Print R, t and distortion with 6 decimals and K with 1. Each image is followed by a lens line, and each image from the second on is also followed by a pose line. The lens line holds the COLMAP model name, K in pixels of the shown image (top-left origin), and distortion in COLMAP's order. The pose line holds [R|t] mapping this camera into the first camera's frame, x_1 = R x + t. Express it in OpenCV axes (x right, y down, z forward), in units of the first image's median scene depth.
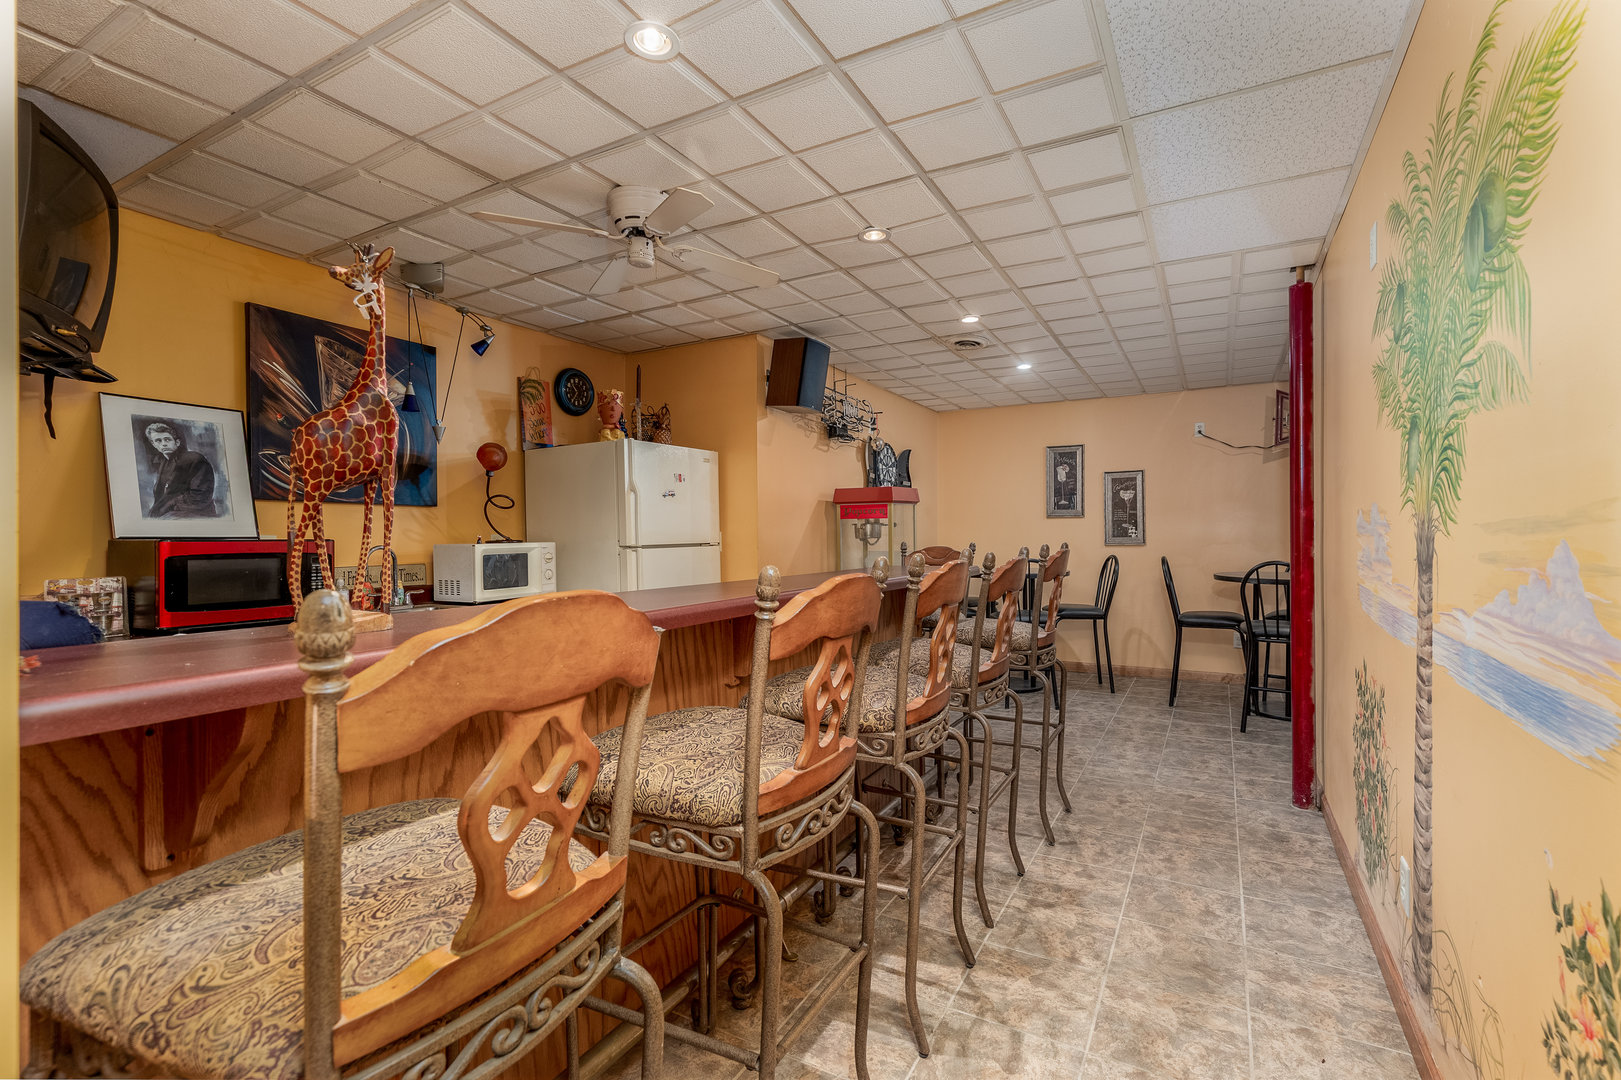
lens RADIAL K [[729.5, 0, 814.5], [0, 729.5, 539.1], [0, 0, 1]] dist [0.008168, -0.000903]
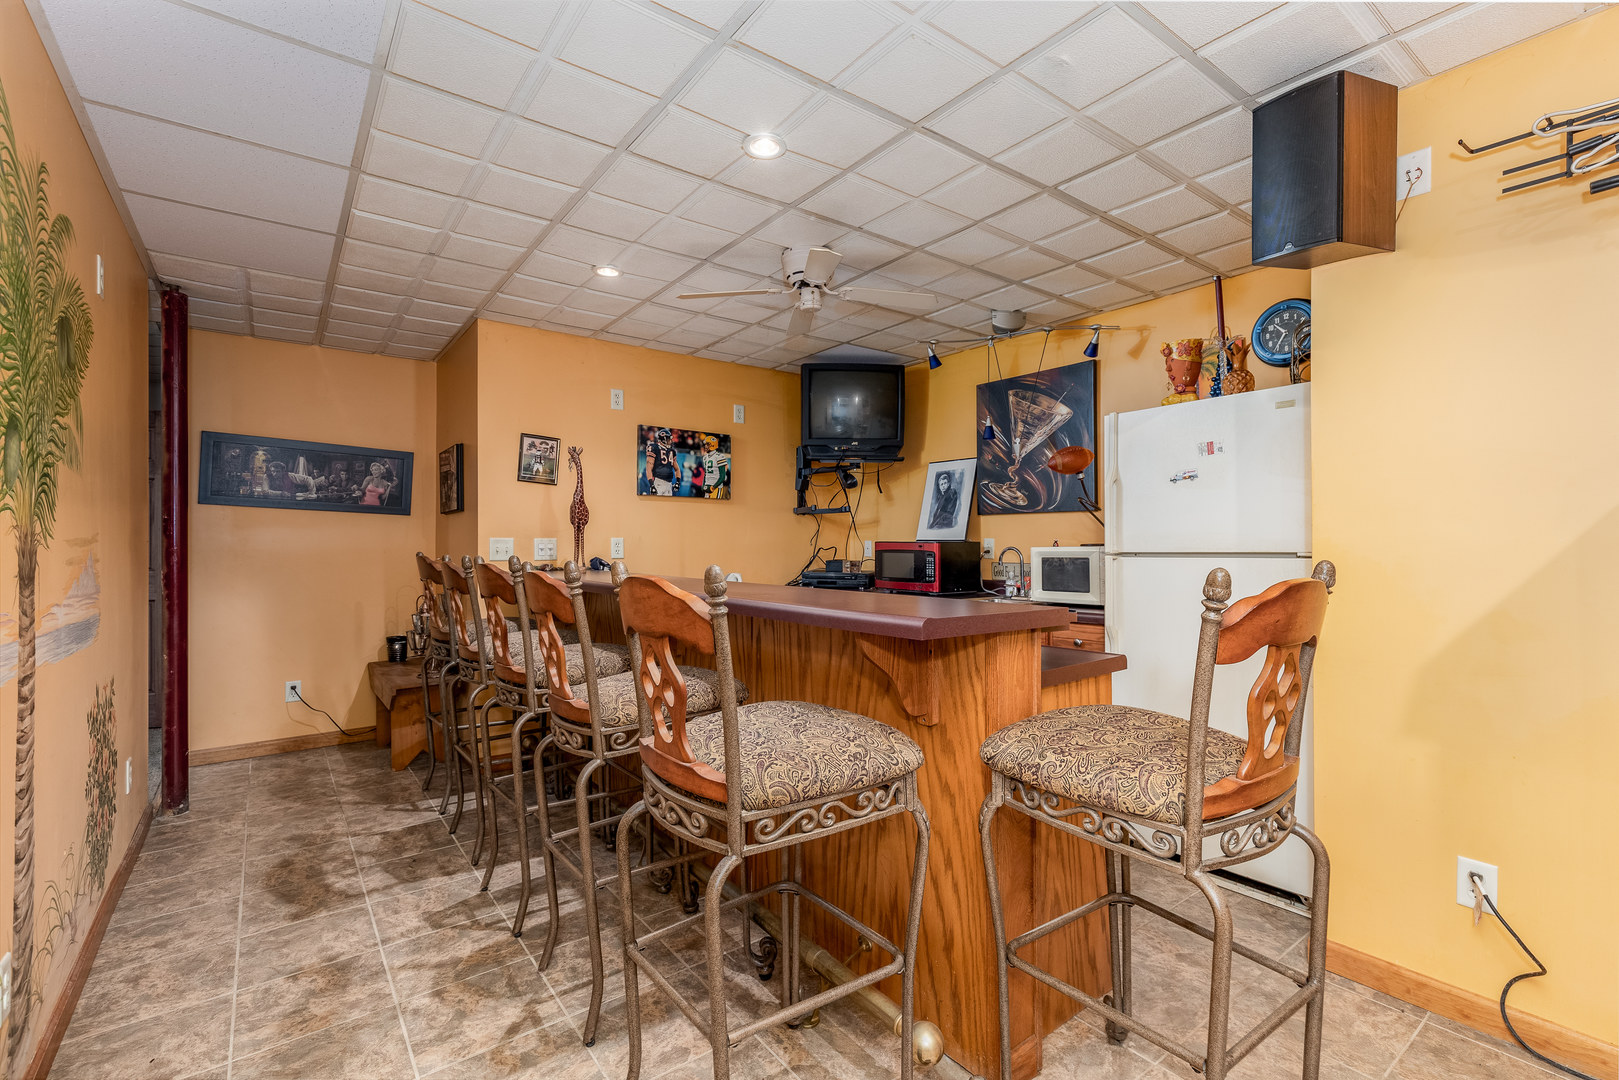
lens RADIAL K [[728.6, 0, 842.0], [0, 728.6, 542.0], [0, 0, 1]] dist [0.008168, -0.000903]
pose [[-0.389485, 0.009679, -0.920982, 0.905239], [0.001169, 0.999949, 0.010014, -0.016100], [0.921032, 0.002824, -0.389476, 1.647152]]
